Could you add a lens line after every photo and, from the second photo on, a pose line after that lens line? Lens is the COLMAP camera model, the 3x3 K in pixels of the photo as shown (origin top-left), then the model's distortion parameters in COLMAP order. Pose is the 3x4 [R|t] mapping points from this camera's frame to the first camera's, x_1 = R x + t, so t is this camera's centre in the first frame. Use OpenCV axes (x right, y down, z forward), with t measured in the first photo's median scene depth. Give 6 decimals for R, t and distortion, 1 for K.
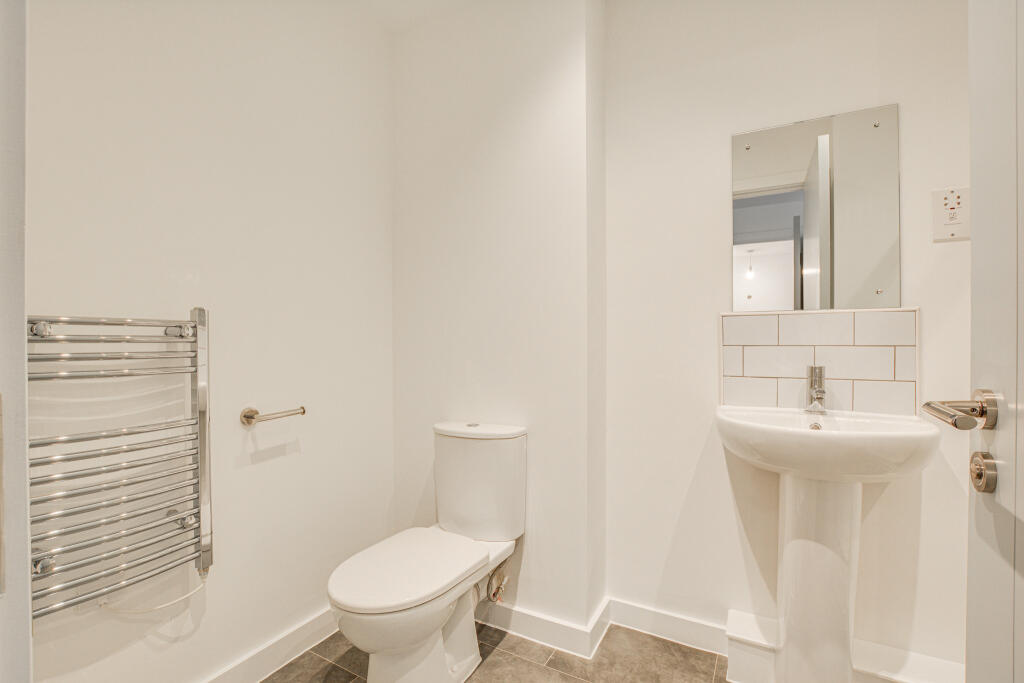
lens RADIAL K [[455.0, 0, 510.0], [0, 455.0, 344.6], [0, 0, 1]] dist [-0.027394, 0.001804]
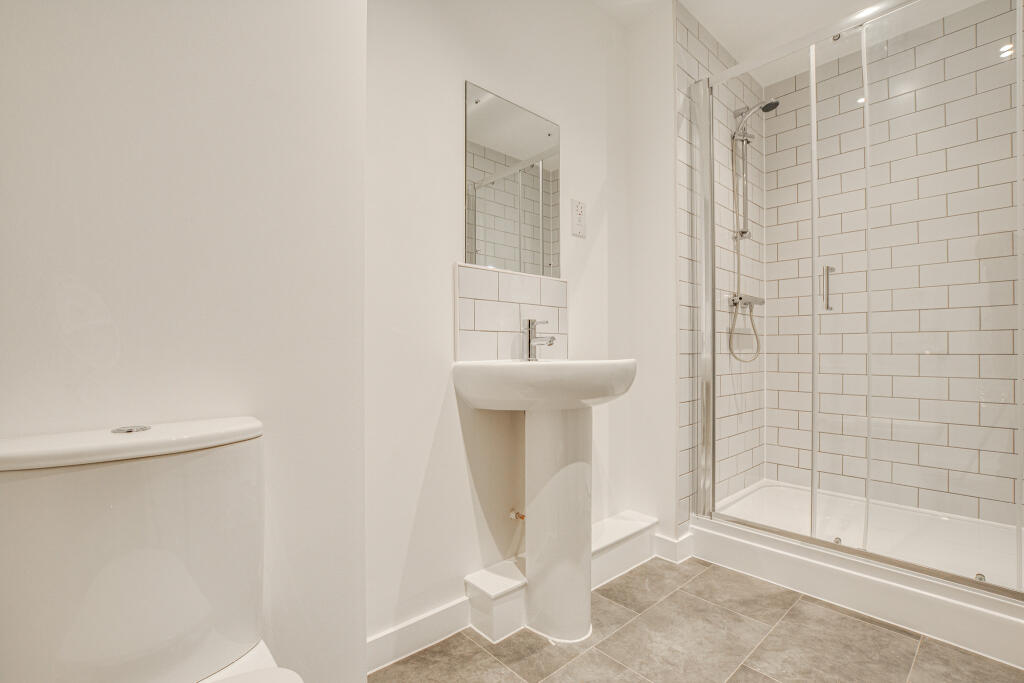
lens RADIAL K [[455.0, 0, 514.8], [0, 455.0, 352.4], [0, 0, 1]] dist [-0.027394, 0.001804]
pose [[0.330317, 0.003531, 0.943863, -0.399435], [0.004064, 0.999978, -0.005163, 0.128799], [-0.943861, 0.005542, 0.330296, 0.615136]]
